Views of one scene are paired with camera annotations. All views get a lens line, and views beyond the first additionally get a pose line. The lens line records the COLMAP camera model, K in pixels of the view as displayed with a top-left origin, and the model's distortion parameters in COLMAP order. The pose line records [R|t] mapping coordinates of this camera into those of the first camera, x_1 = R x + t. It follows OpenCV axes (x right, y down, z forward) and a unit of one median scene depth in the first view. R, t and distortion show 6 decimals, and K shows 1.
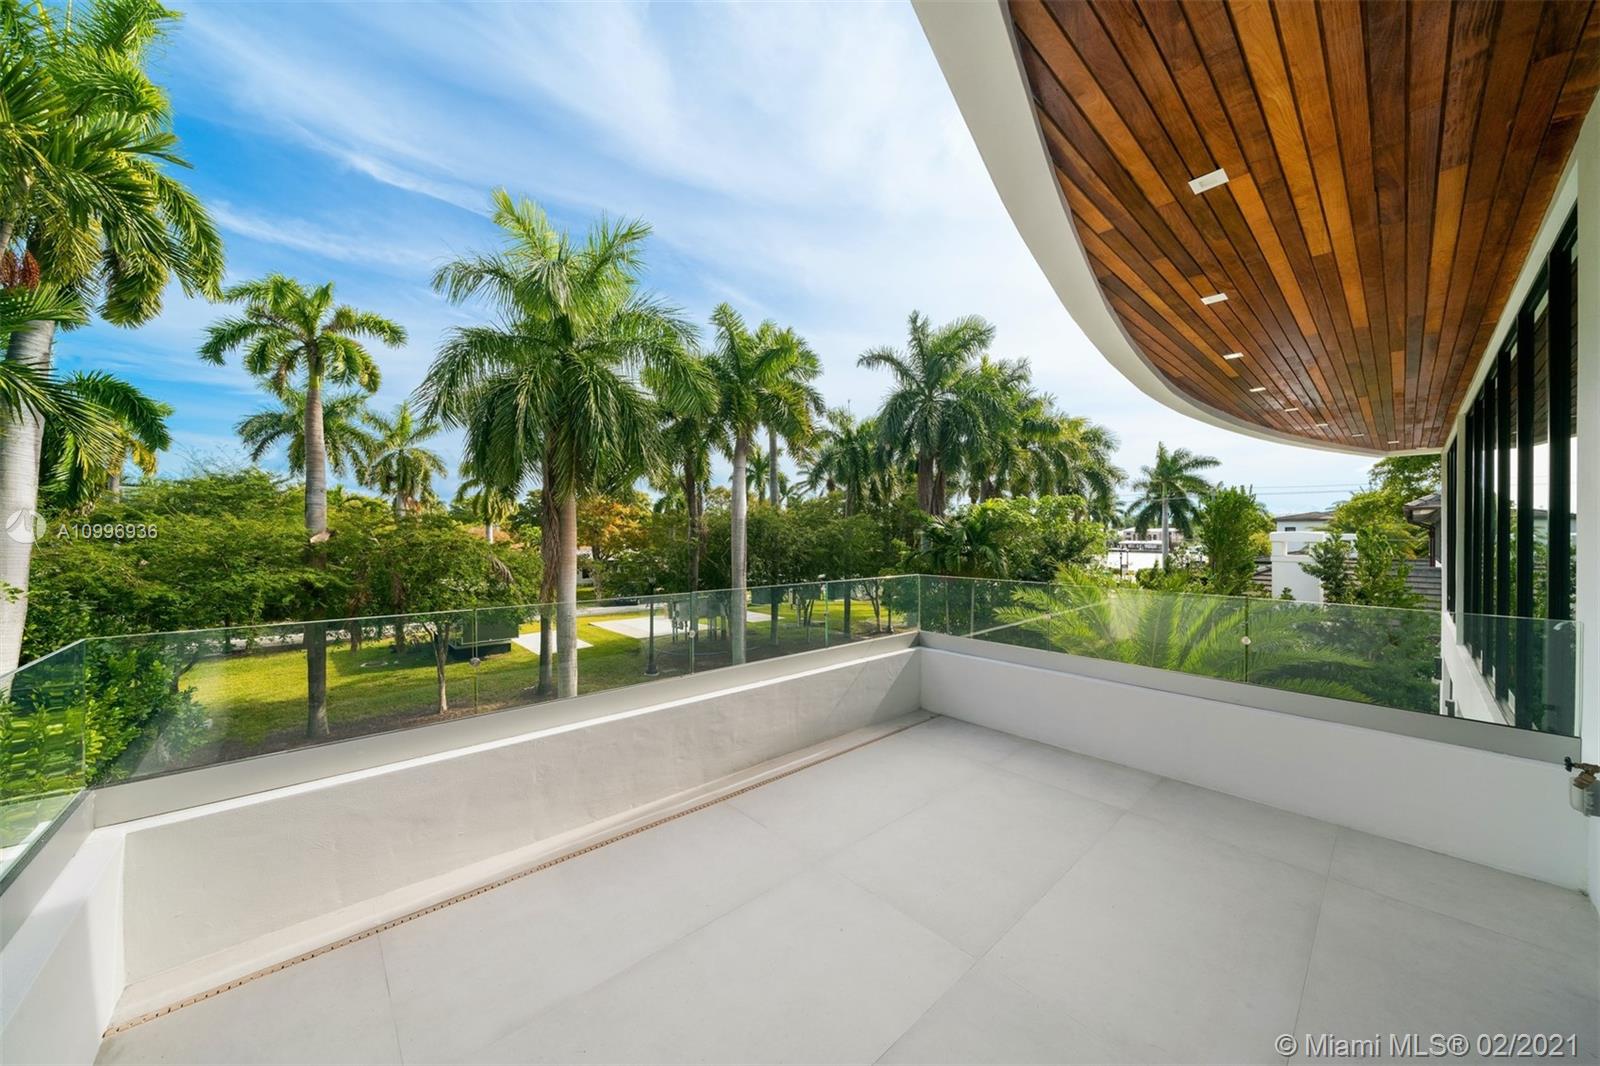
lens RADIAL K [[549.1, 0, 797.1], [0, 549.1, 532.4], [0, 0, 1]] dist [-0.004859, 0.000416]
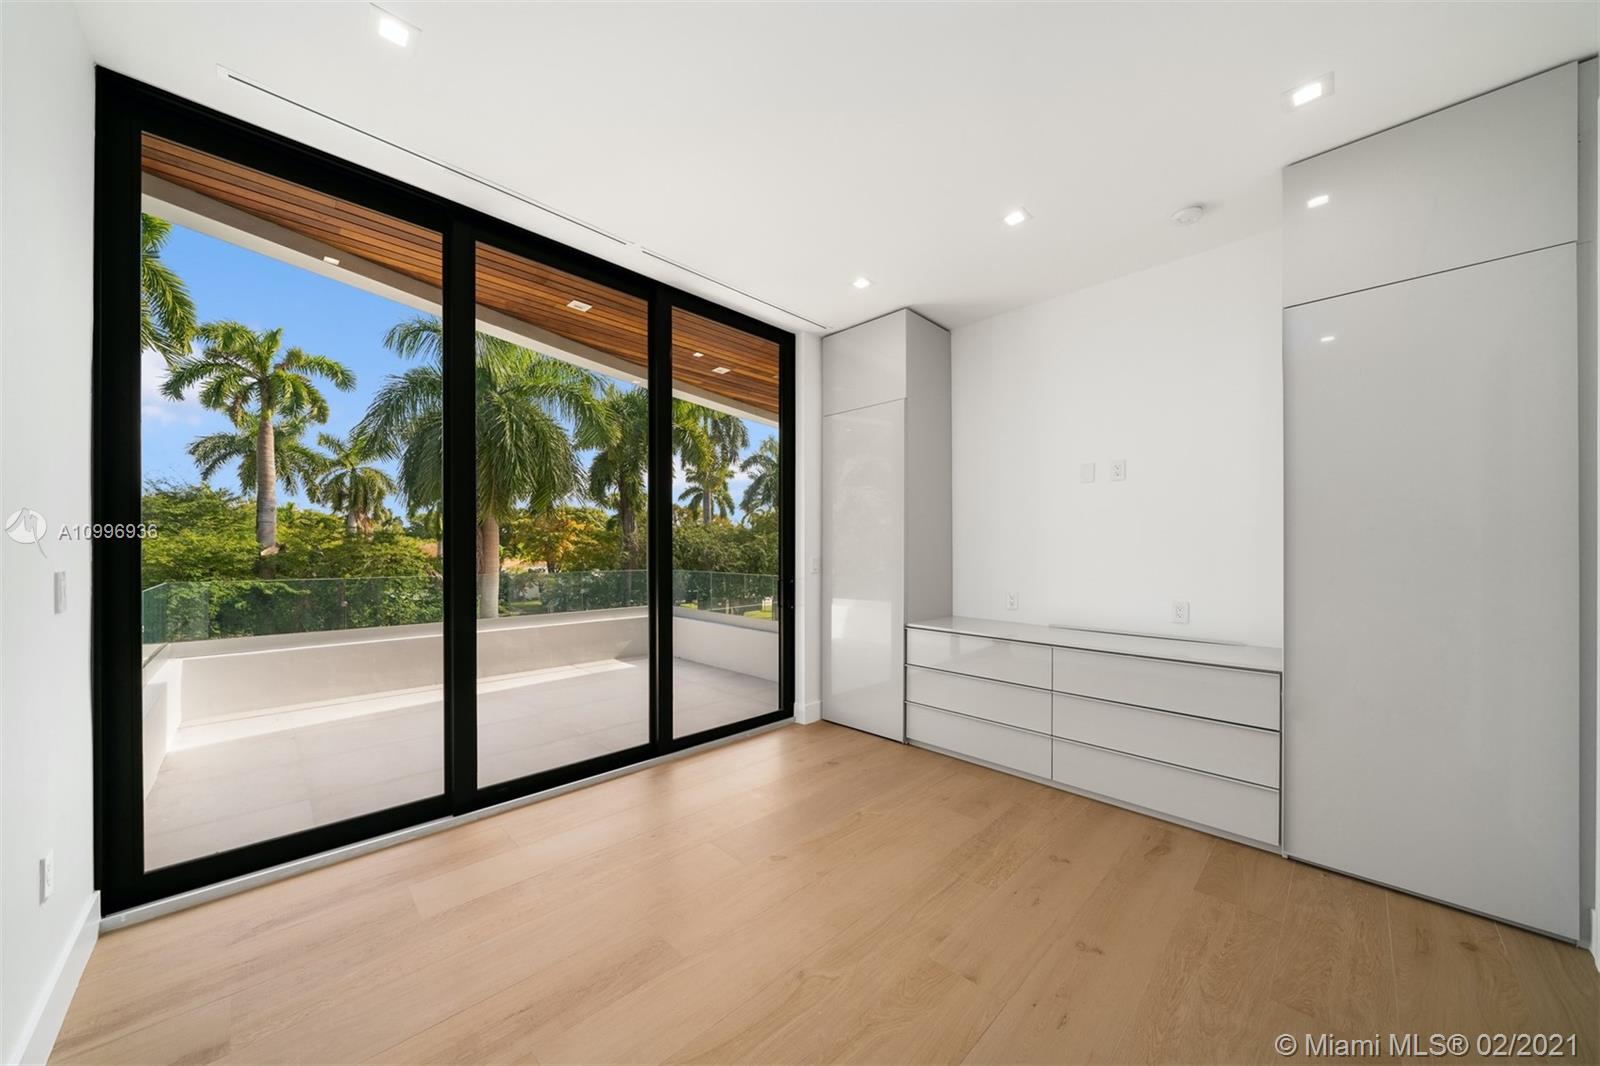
lens RADIAL K [[549.1, 0, 804.4], [0, 549.1, 541.6], [0, 0, 1]] dist [-0.004859, 0.000416]
pose [[0.998464, -0.000812, 0.055403, 0.154695], [0.001505, 0.999921, -0.012467, 0.004628], [-0.055388, 0.012531, 0.998386, -0.174368]]
